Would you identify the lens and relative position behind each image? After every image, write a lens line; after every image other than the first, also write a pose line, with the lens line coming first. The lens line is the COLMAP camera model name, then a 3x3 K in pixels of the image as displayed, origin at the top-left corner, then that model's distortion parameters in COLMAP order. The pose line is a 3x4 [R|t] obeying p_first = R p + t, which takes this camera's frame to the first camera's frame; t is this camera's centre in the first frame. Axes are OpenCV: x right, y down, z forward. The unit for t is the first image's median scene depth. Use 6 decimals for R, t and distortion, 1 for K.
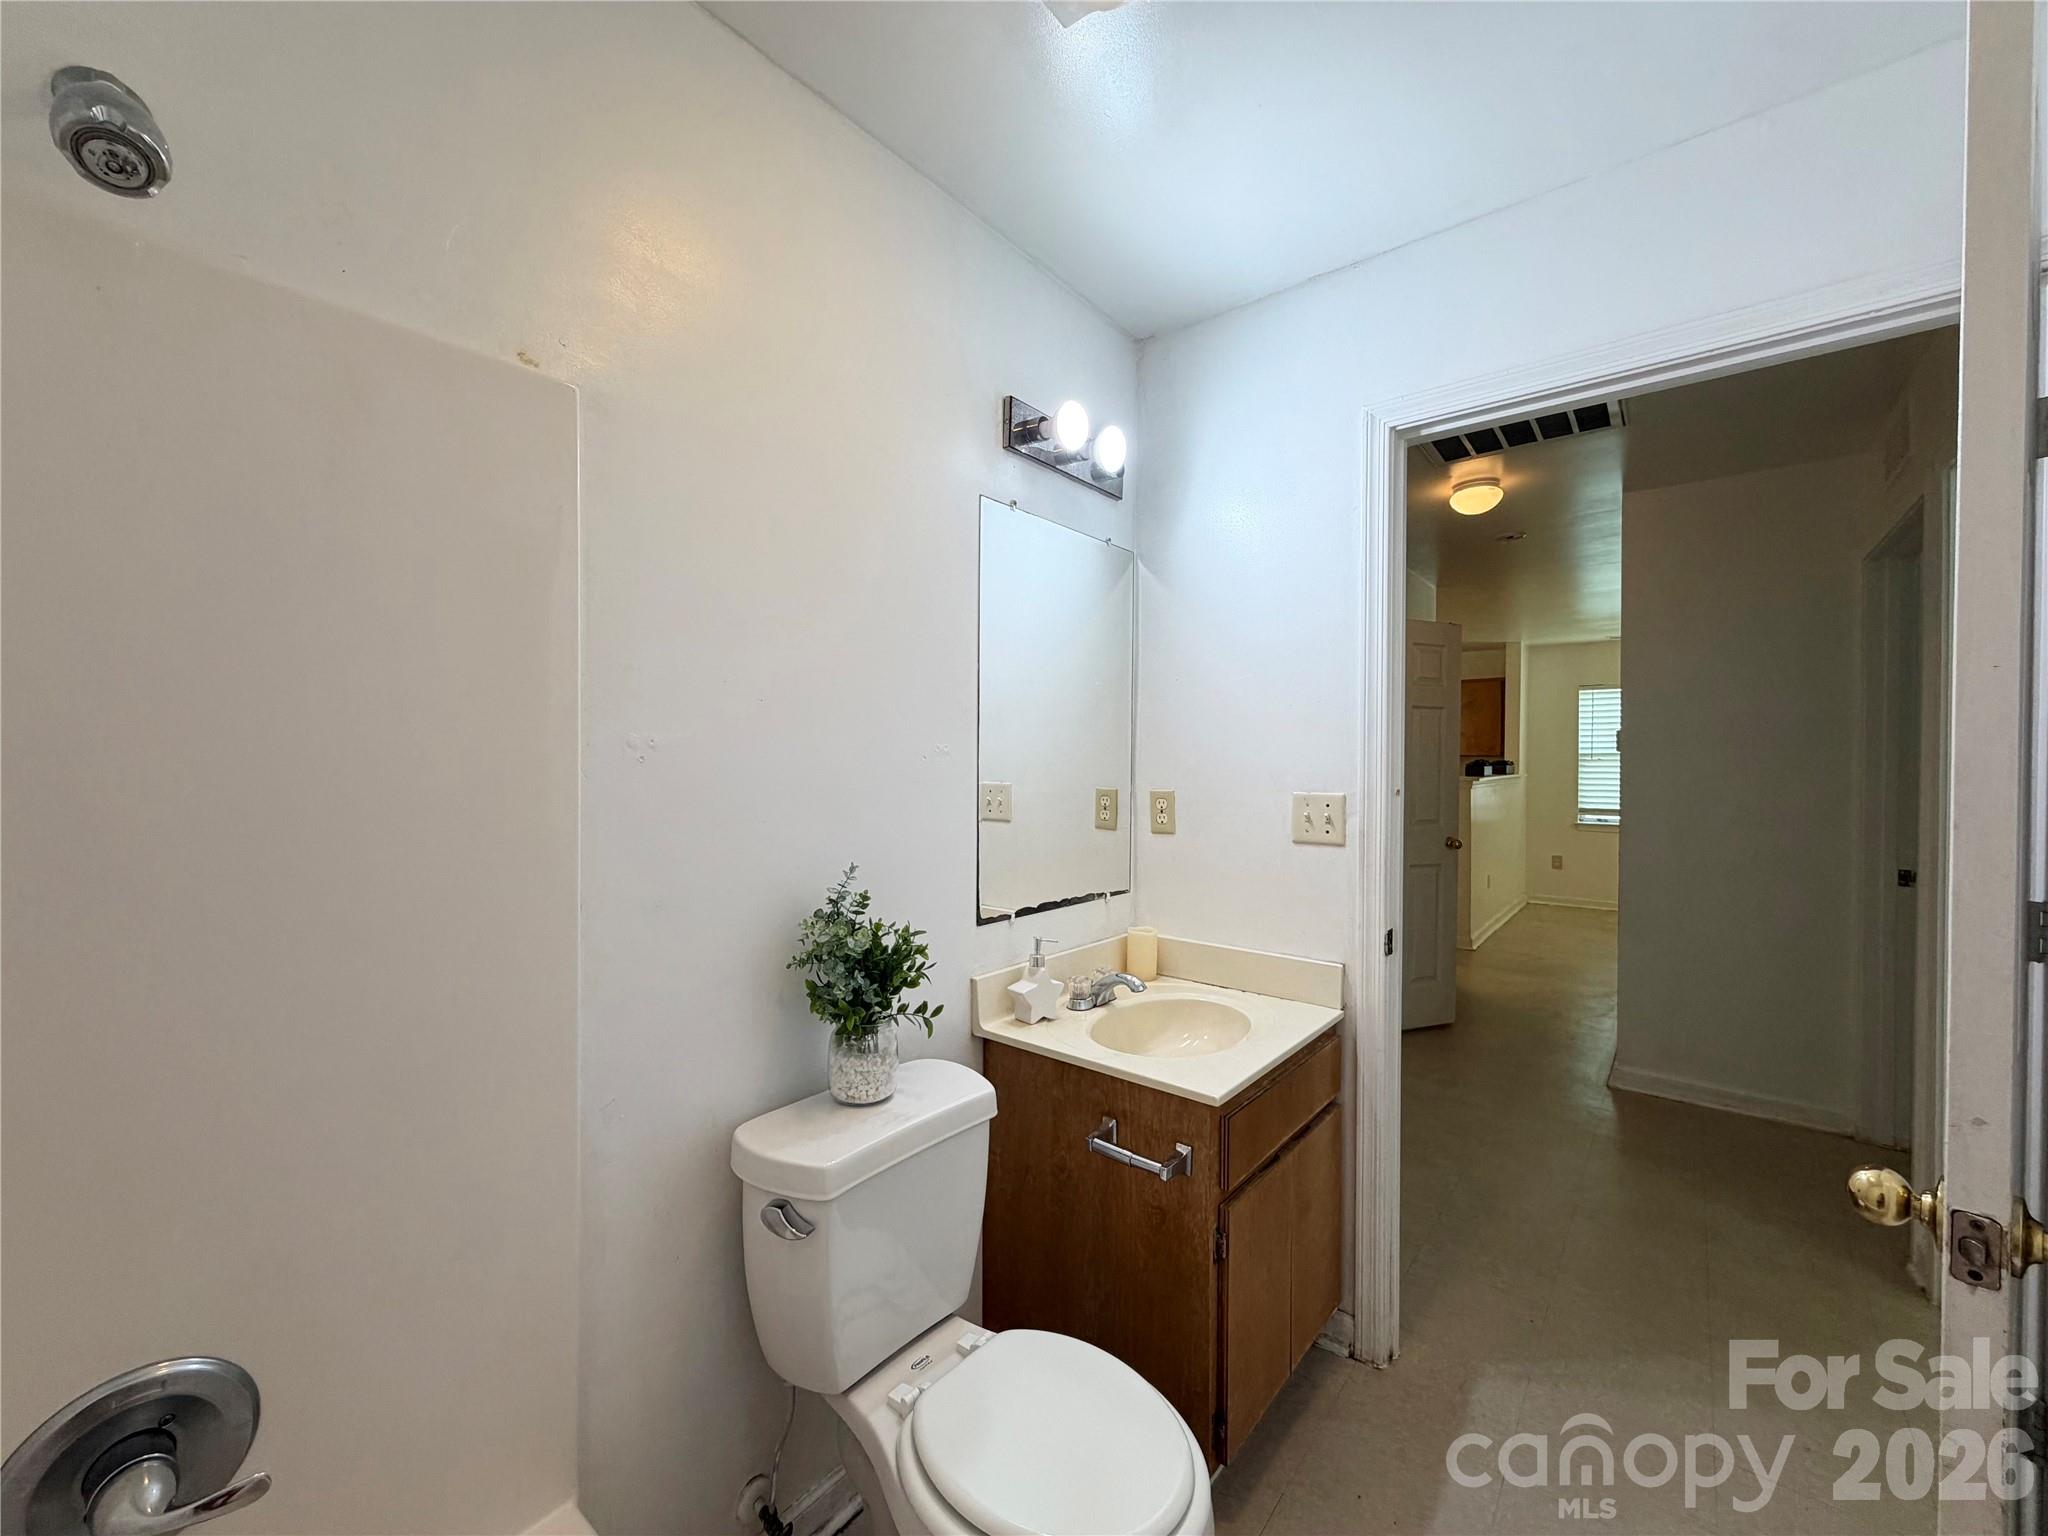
lens RADIAL K [[813.8, 0, 1018.1], [0, 813.8, 770.3], [0, 0, 1]] dist [-0.000517, 0.000444]
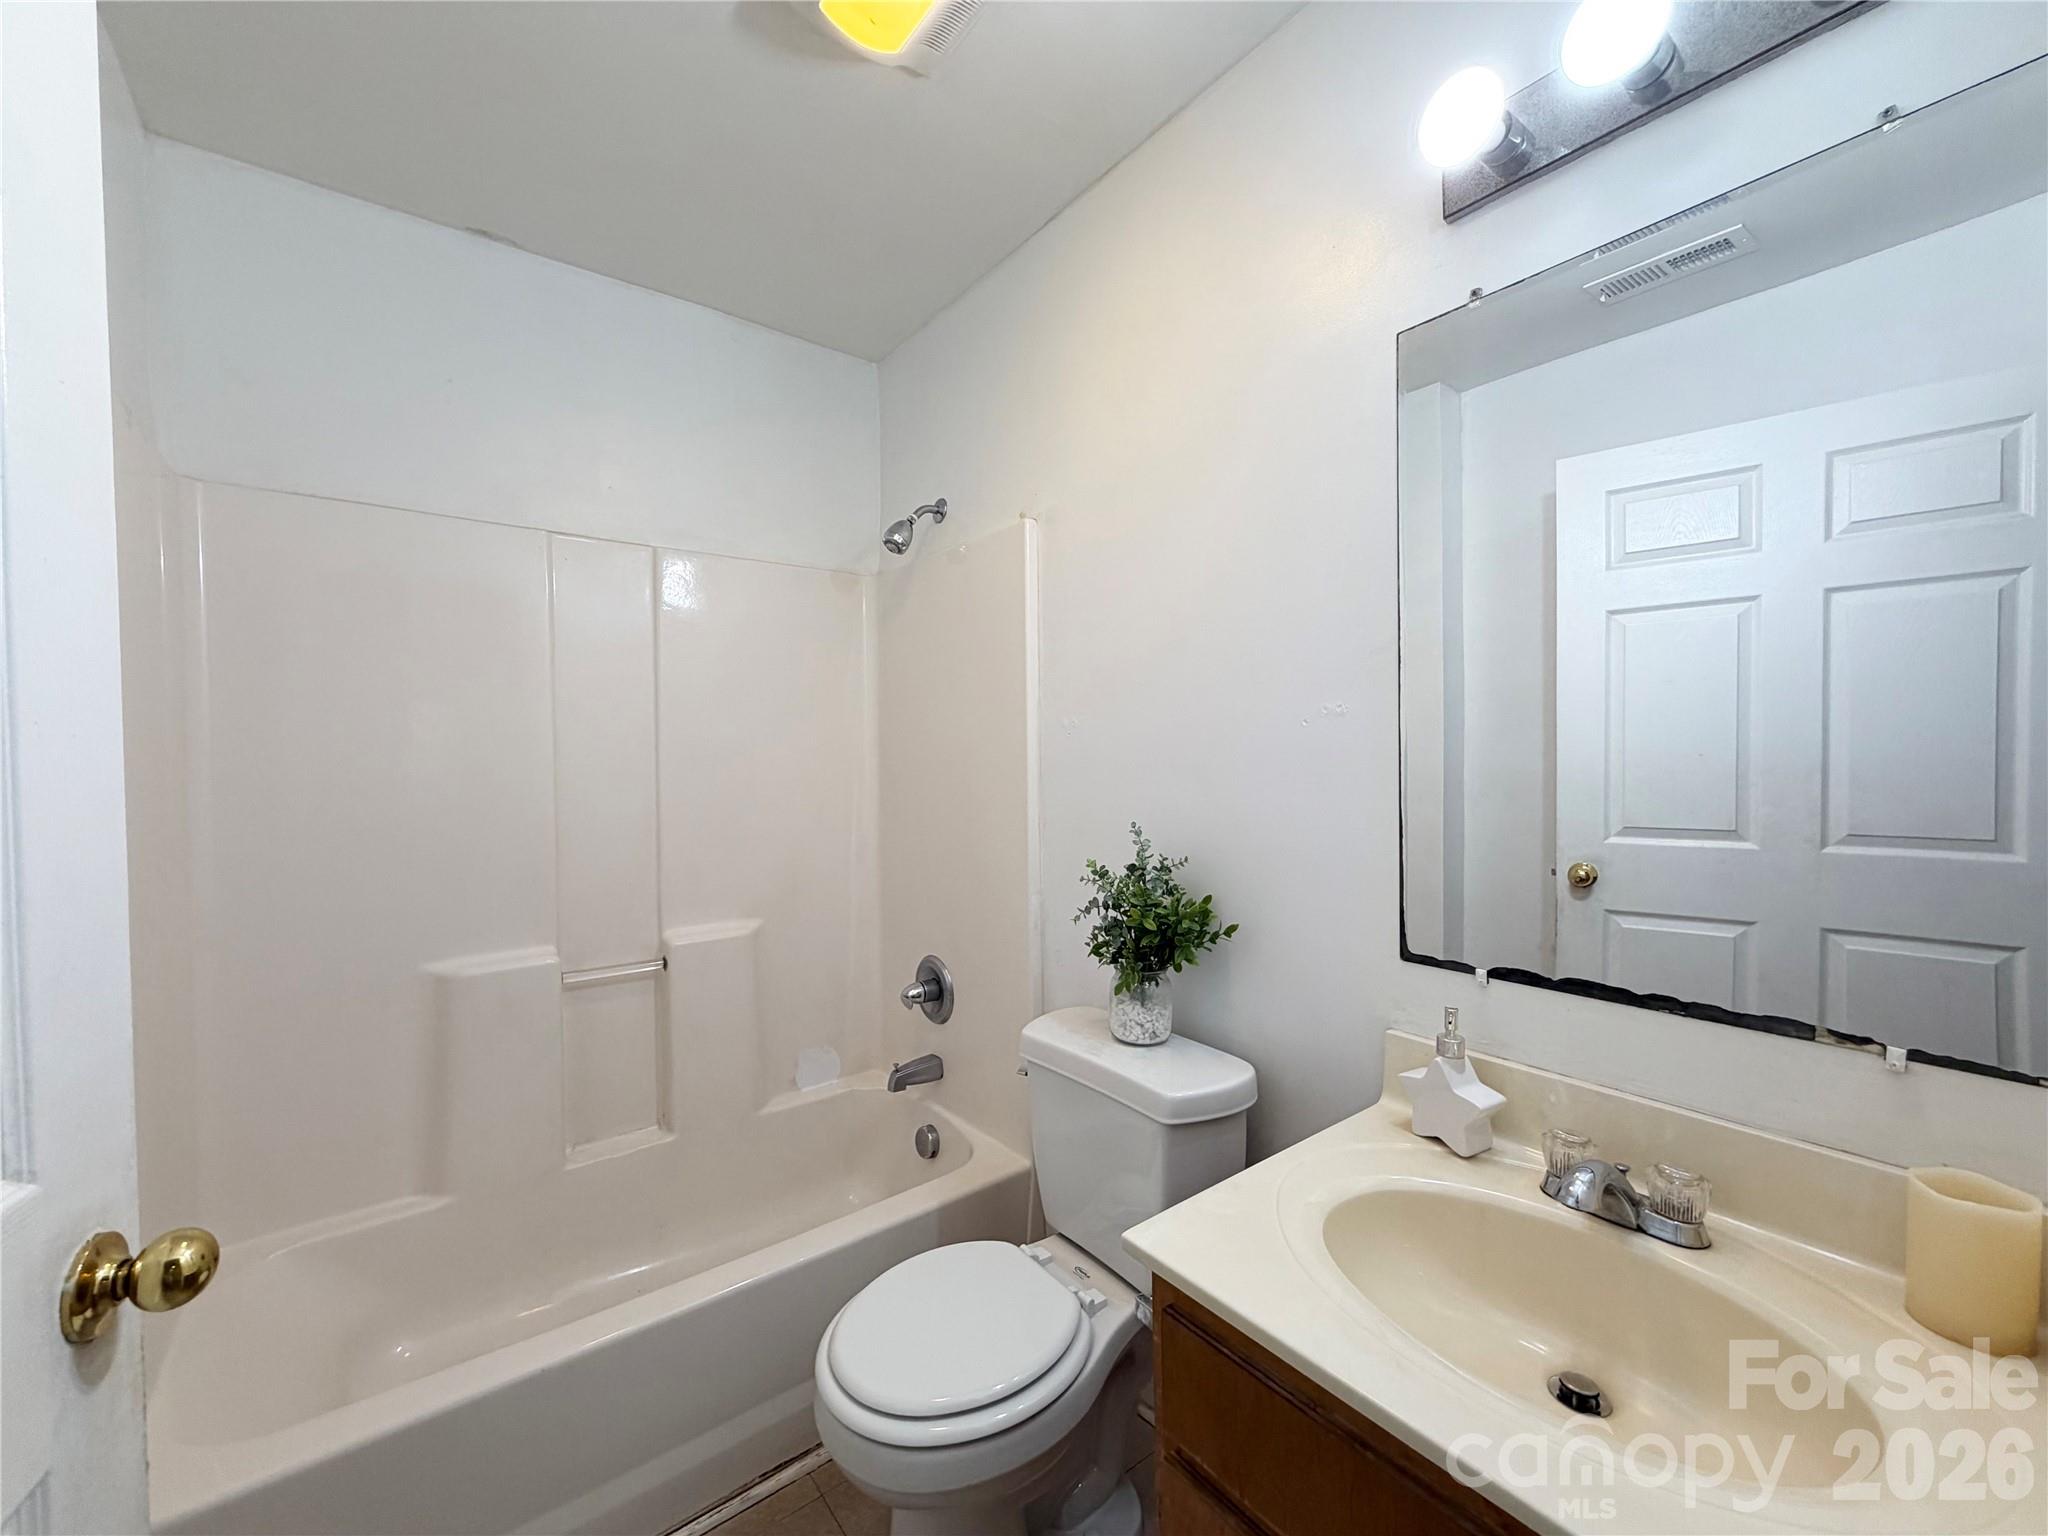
lens RADIAL K [[813.8, 0, 1018.1], [0, 813.8, 770.3], [0, 0, 1]] dist [-0.000517, 0.000444]
pose [[-0.221788, 0.012613, -0.975013, 0.691099], [-0.001490, 0.999911, 0.013274, 0.021413], [0.975094, 0.004397, -0.221750, 0.827994]]
